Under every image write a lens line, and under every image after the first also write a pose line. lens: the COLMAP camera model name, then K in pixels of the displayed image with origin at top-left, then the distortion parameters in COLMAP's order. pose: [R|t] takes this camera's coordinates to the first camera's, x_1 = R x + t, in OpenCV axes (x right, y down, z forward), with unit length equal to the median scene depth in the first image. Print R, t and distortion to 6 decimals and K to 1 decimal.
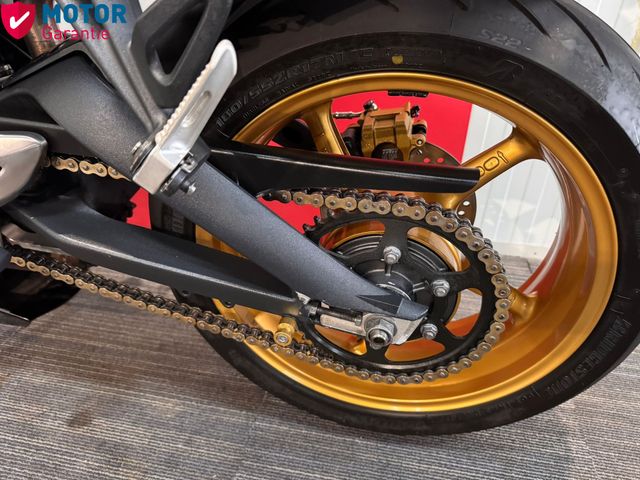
lens RADIAL K [[451.3, 0, 313.6], [0, 451.3, 234.3], [0, 0, 1]] dist [0.049003, -0.067984]
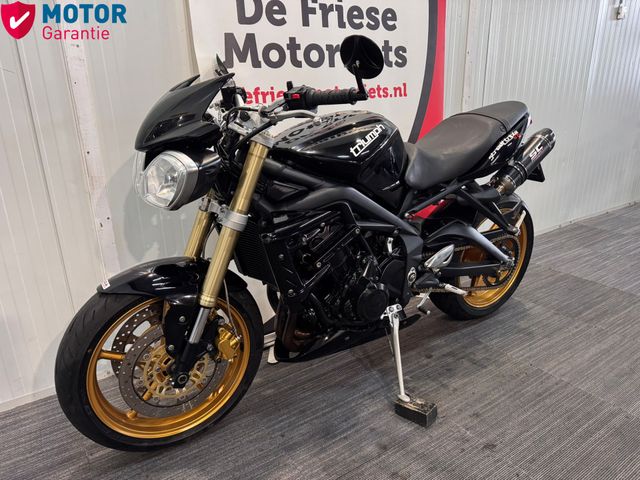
lens RADIAL K [[451.3, 0, 317.8], [0, 451.3, 237.7], [0, 0, 1]] dist [0.049003, -0.067984]
pose [[0.711165, -0.245608, 0.658727, -3.173180], [0.394316, 0.915081, -0.084514, -0.308250], [-0.582031, 0.319850, 0.747620, -1.000408]]
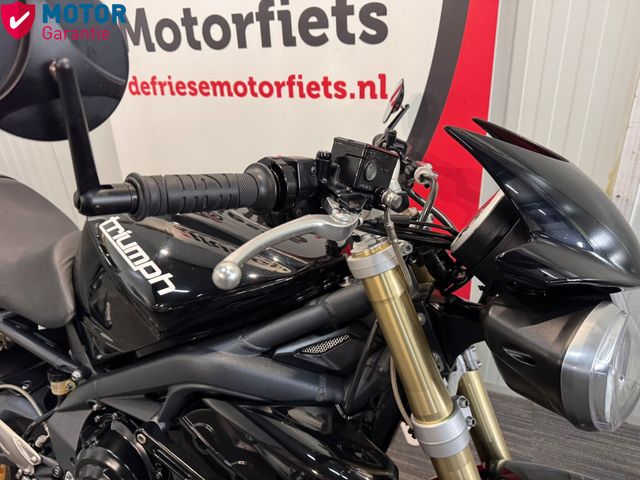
lens RADIAL K [[451.3, 0, 315.5], [0, 451.3, 231.8], [0, 0, 1]] dist [0.049003, -0.067984]
pose [[0.973464, 0.025872, -0.227371, 0.260214], [-0.040322, 0.997435, -0.059140, -0.684301], [0.225258, 0.066738, 0.972011, -0.984429]]
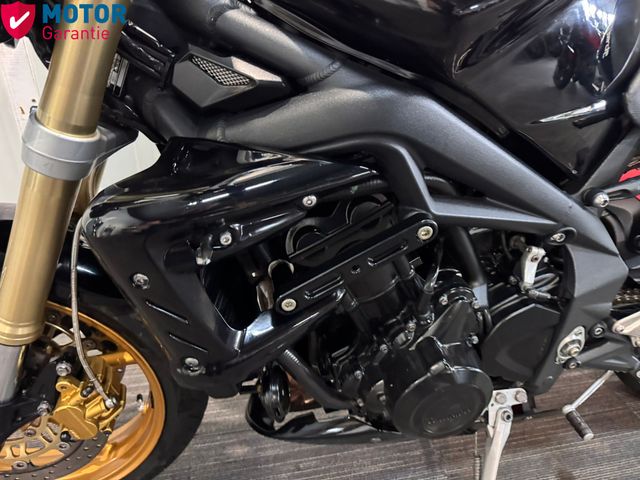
lens RADIAL K [[451.3, 0, 311.5], [0, 451.3, 237.7], [0, 0, 1]] dist [0.049003, -0.067984]
pose [[0.928366, -0.172185, 0.329377, -1.879889], [0.183707, 0.982973, -0.003929, -0.489845], [-0.323092, 0.064156, 0.944190, -0.036907]]
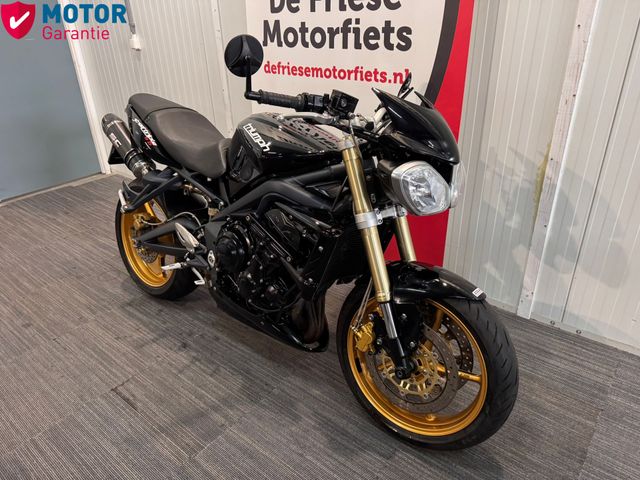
lens RADIAL K [[451.3, 0, 315.5], [0, 451.3, 241.5], [0, 0, 1]] dist [0.049003, -0.067984]
pose [[0.879177, 0.179260, -0.441490, 1.174552], [-0.198420, 0.980113, 0.002827, -0.146747], [0.433217, 0.085115, 0.897262, -2.190201]]
